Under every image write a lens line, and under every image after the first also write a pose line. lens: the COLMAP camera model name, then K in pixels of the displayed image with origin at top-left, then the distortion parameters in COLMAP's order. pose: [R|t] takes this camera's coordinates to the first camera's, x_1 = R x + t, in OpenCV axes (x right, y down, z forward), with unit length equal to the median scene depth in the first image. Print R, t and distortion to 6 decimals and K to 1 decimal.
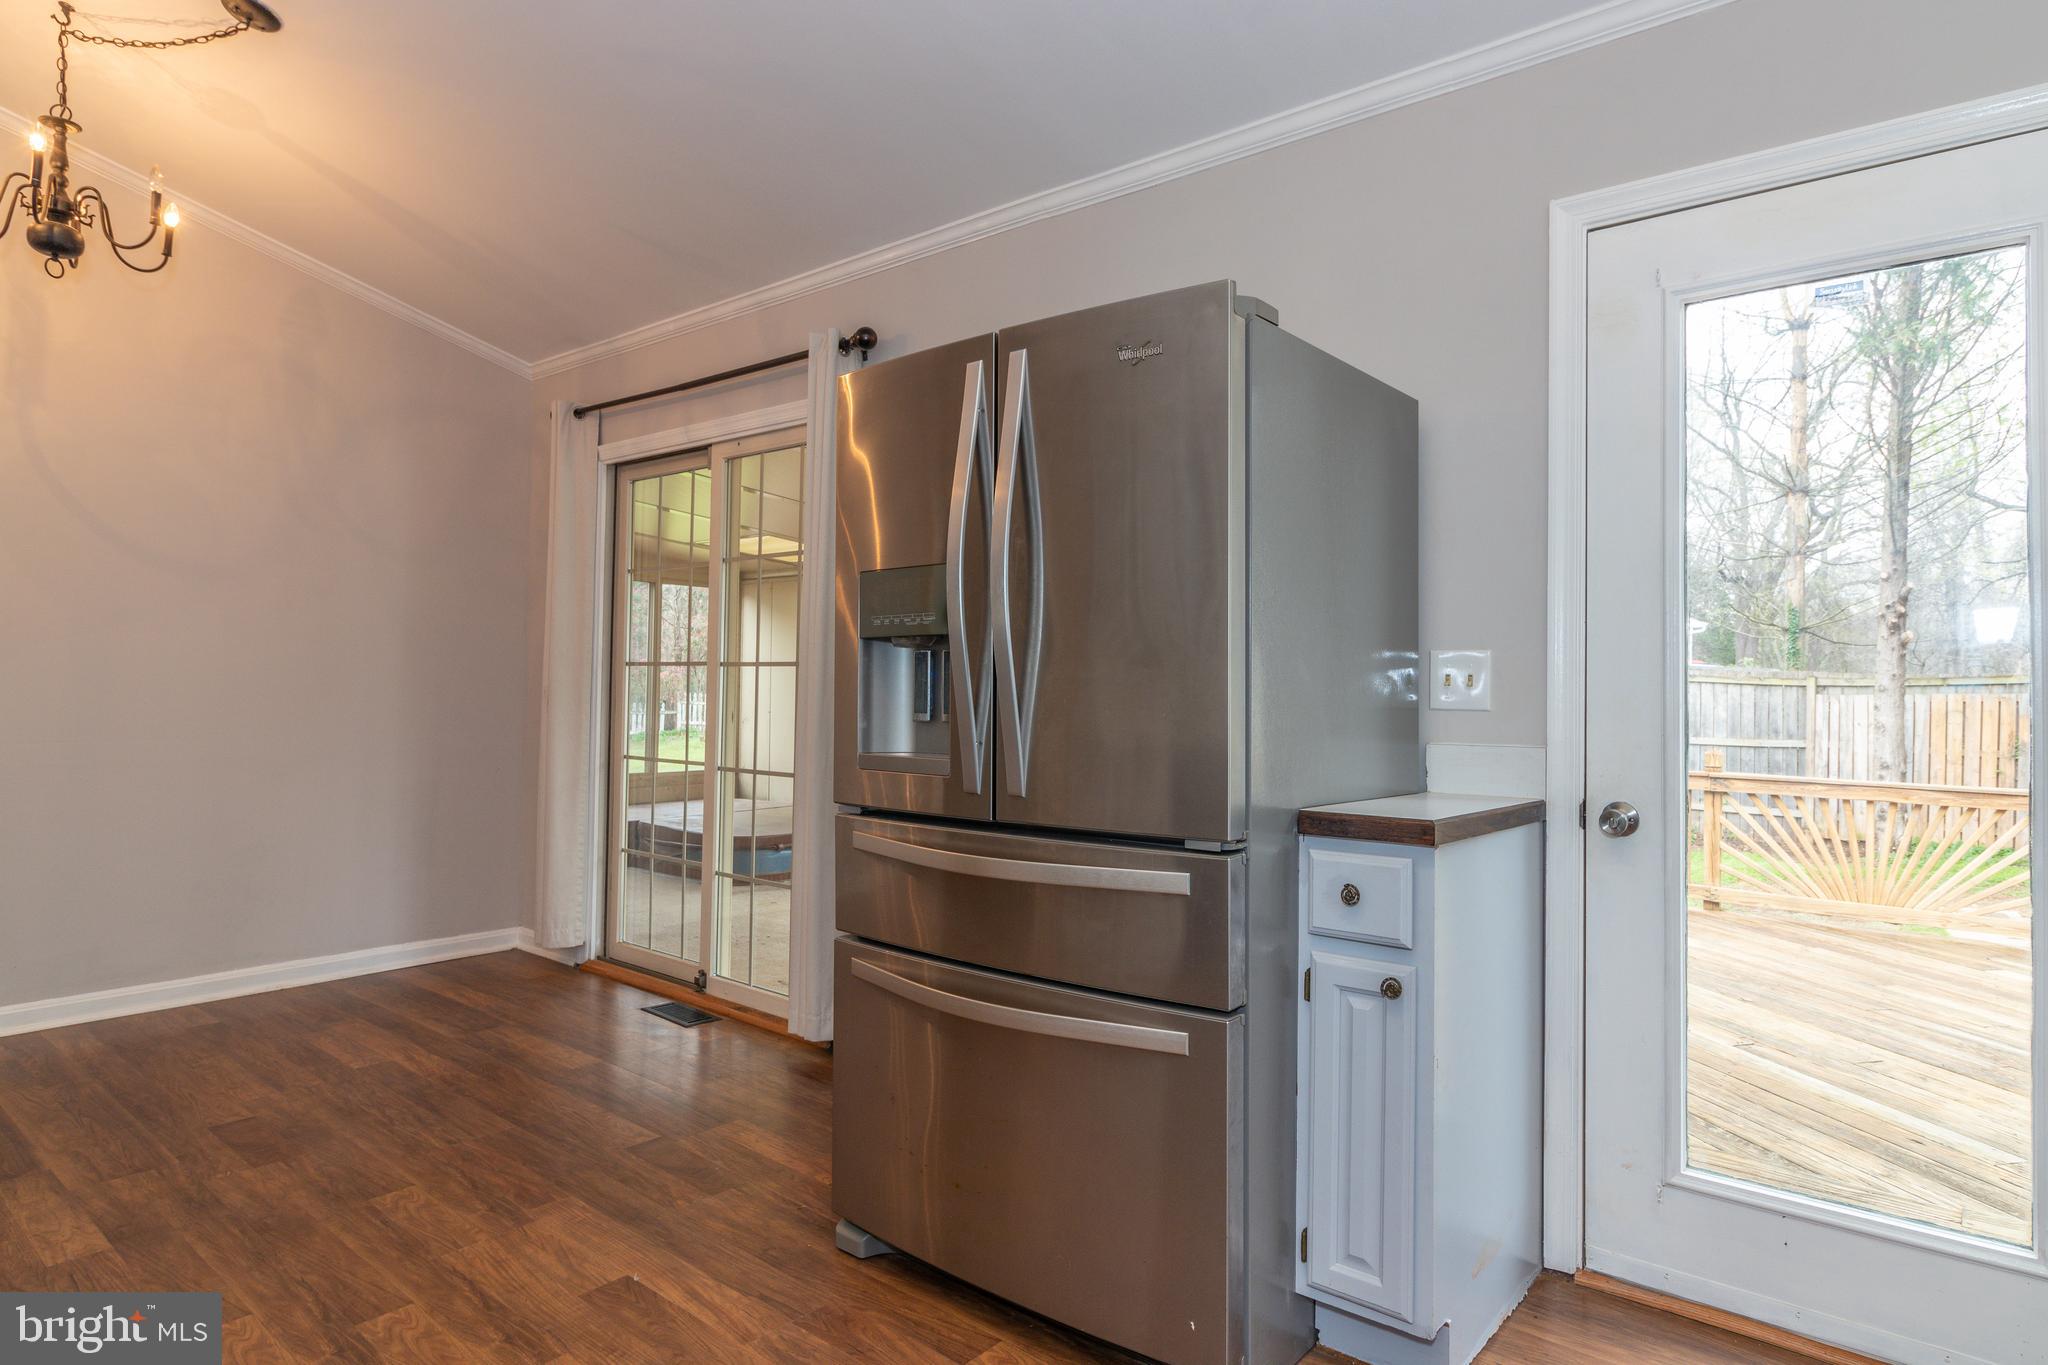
lens RADIAL K [[1169.8, 0, 1111.6], [0, 1169.8, 667.2], [0, 0, 1]] dist [-0.000981, -0.002815]
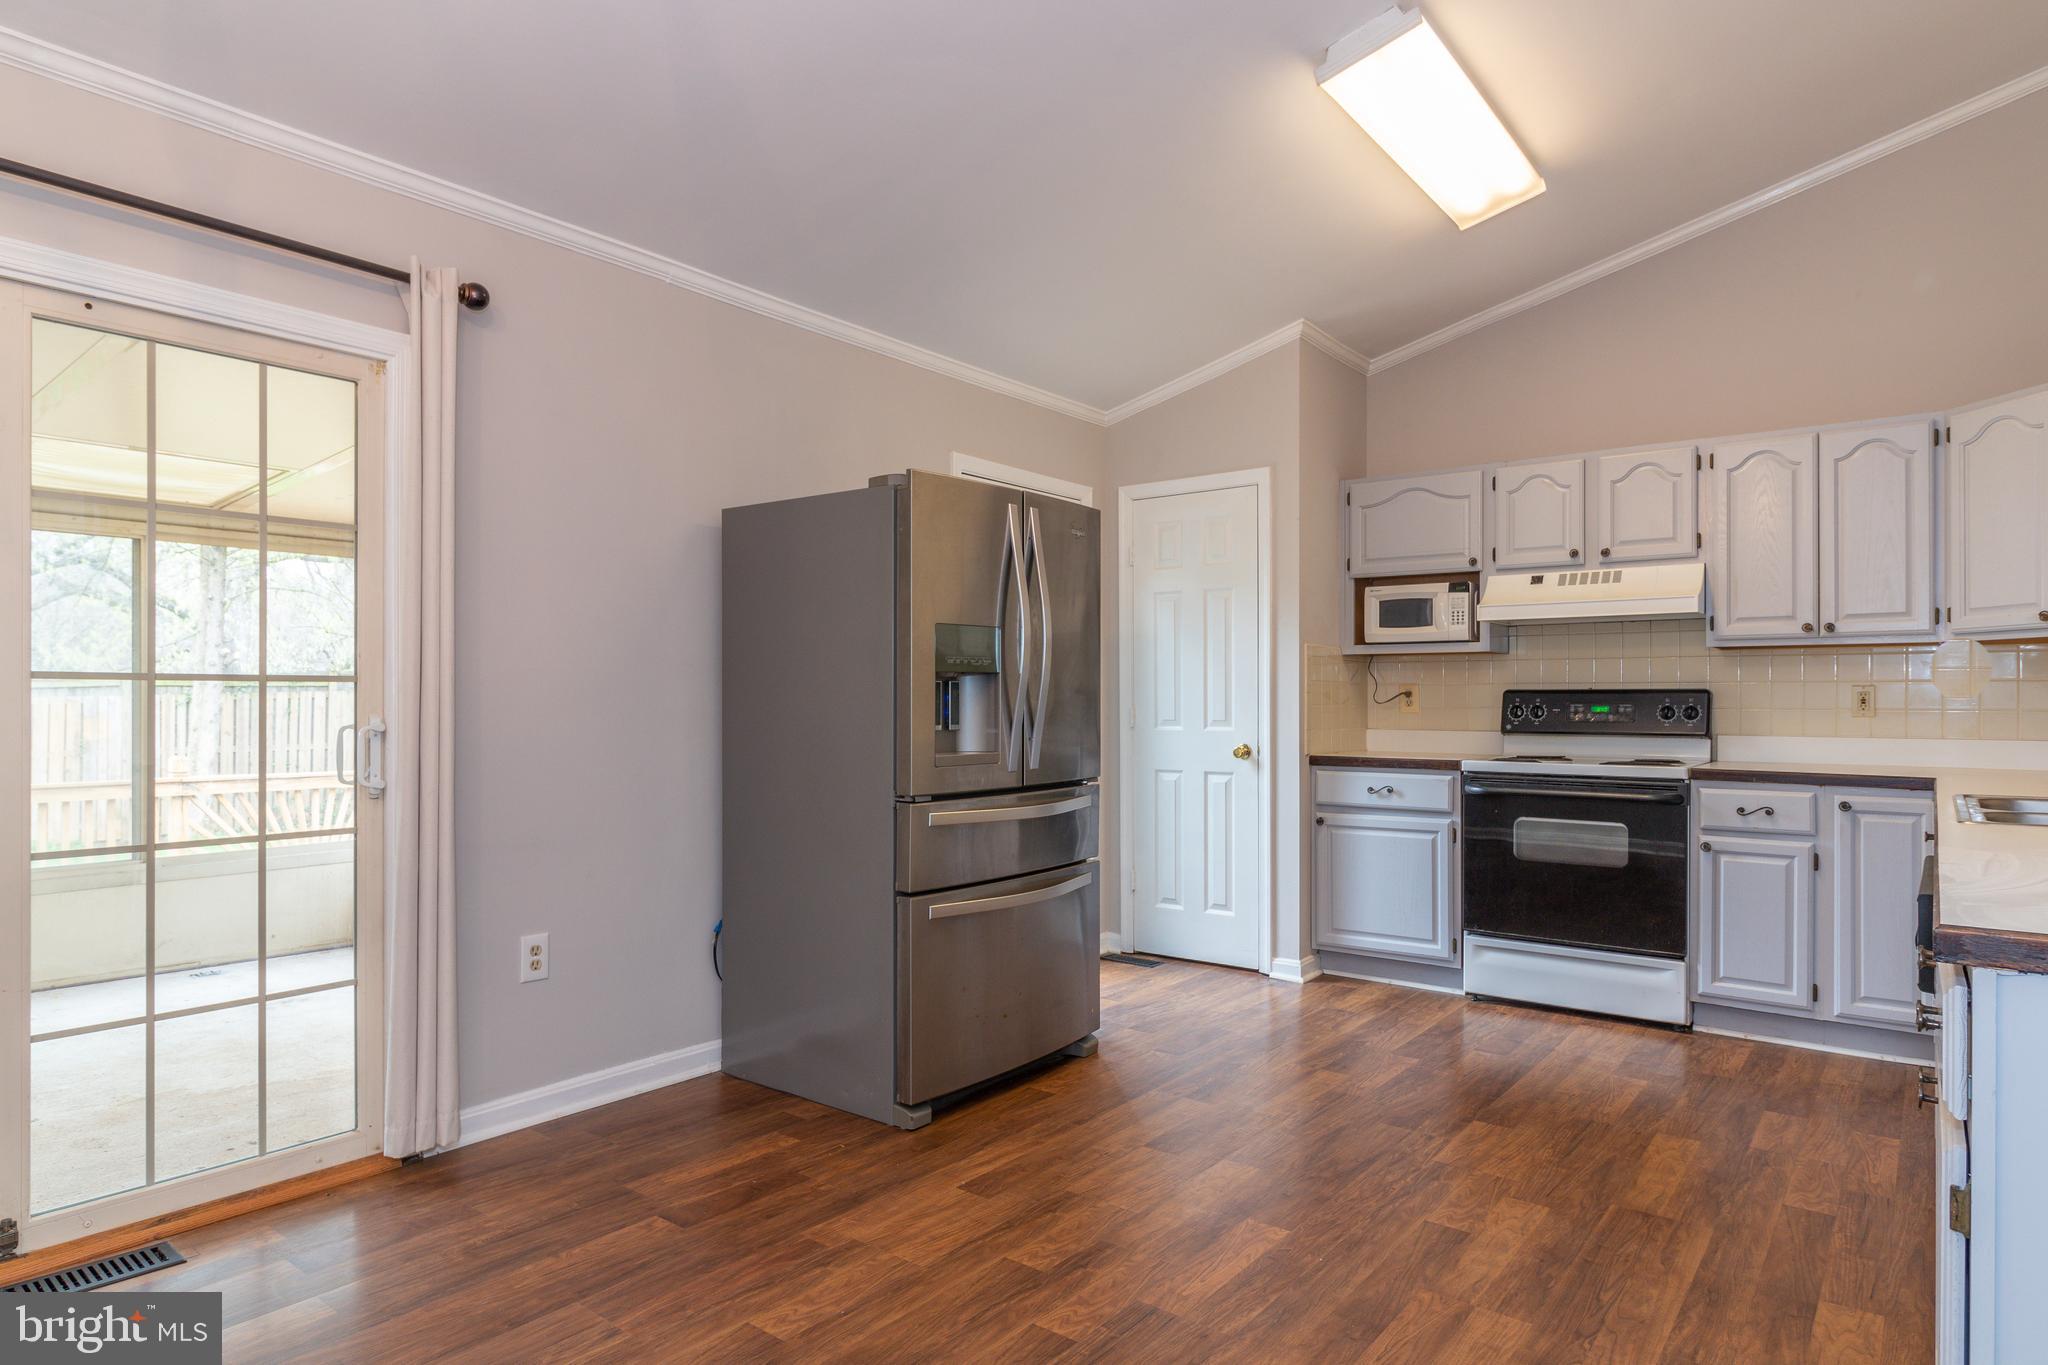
lens RADIAL K [[1169.8, 0, 976.0], [0, 1169.8, 700.5], [0, 0, 1]] dist [-0.000981, -0.002815]
pose [[0.012638, -0.012524, 0.999842, -1.496776], [-0.018807, 0.999742, 0.012760, -0.008751], [-0.999743, -0.018966, 0.012399, 0.887875]]
